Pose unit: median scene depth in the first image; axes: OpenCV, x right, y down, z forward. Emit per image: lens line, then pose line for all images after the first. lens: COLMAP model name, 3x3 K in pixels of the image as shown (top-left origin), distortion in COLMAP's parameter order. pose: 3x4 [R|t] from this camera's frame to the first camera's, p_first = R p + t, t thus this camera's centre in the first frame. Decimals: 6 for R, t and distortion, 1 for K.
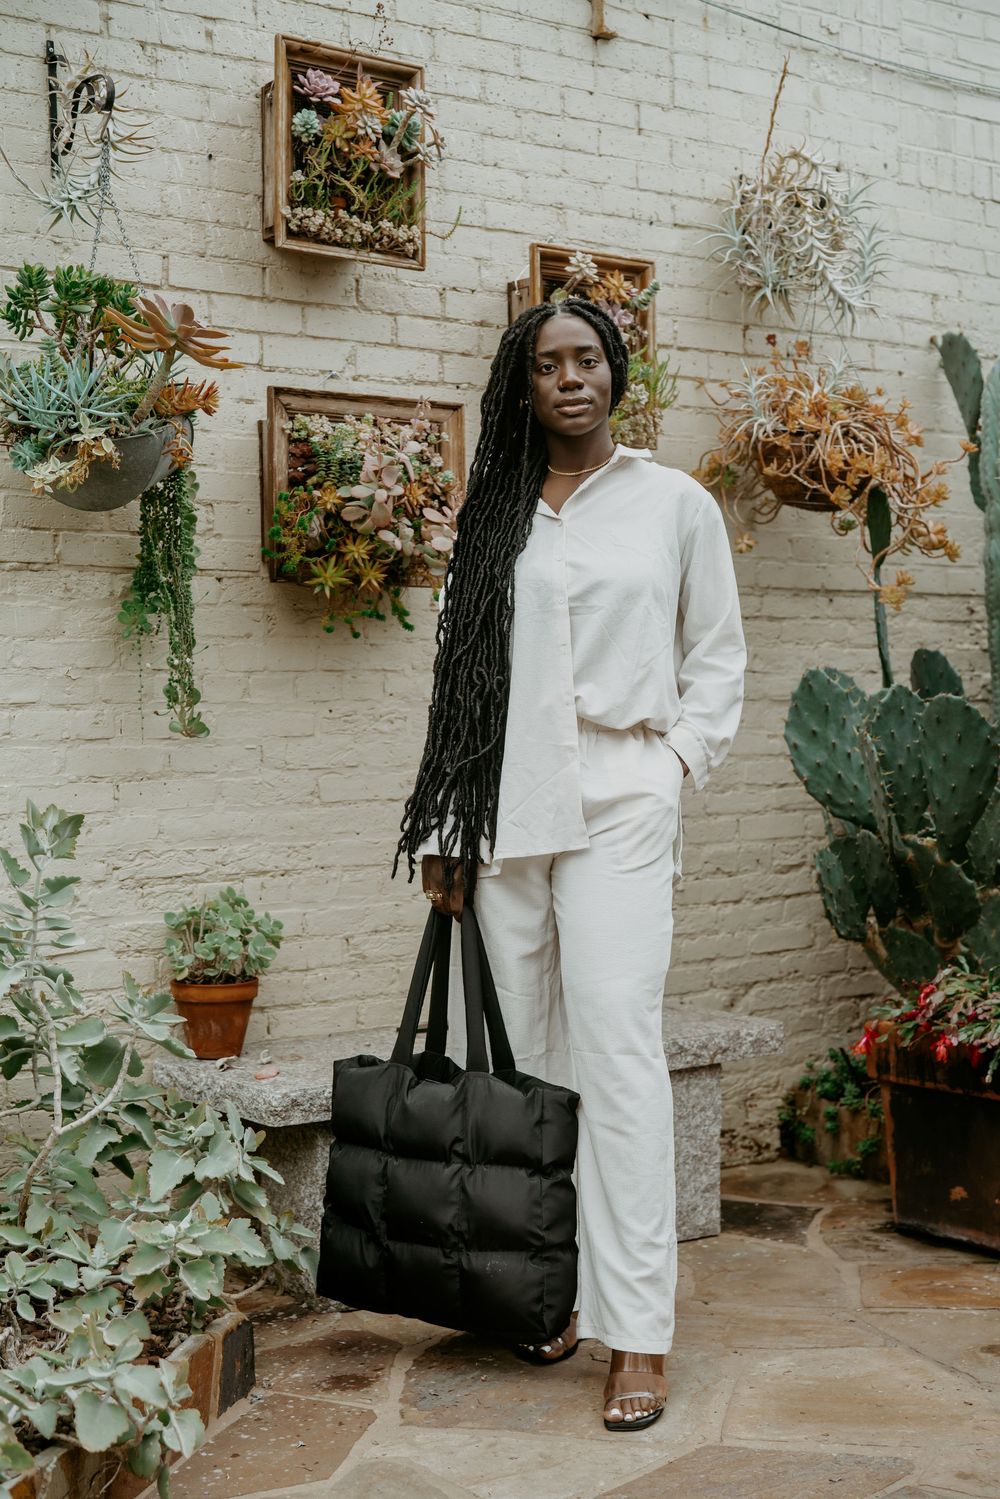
lens RADIAL K [[2134.8, 0, 502.4], [0, 2134.8, 742.4], [0, 0, 1]] dist [0.022647, 0.000000]
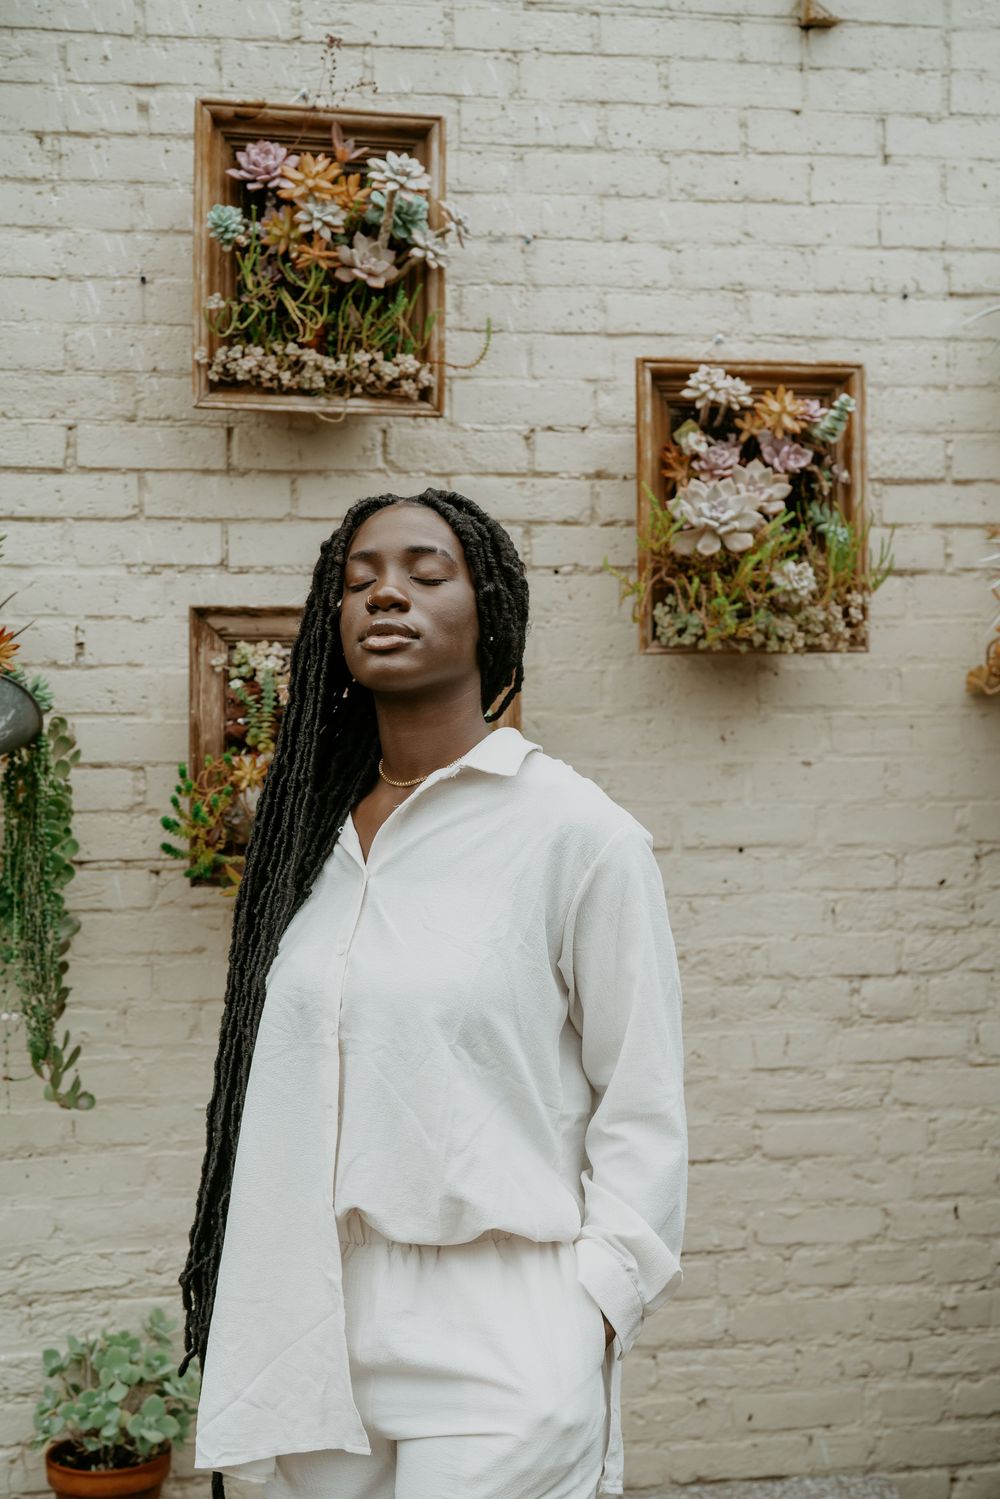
lens RADIAL K [[2134.8, 0, 500.3], [0, 2134.8, 759.0], [0, 0, 1]] dist [0.022647, 0.000000]
pose [[0.907804, 0.009795, -0.419281, 0.267161], [-0.007367, 0.999945, 0.007408, -0.118923], [0.419331, -0.003636, 0.907826, 0.397716]]
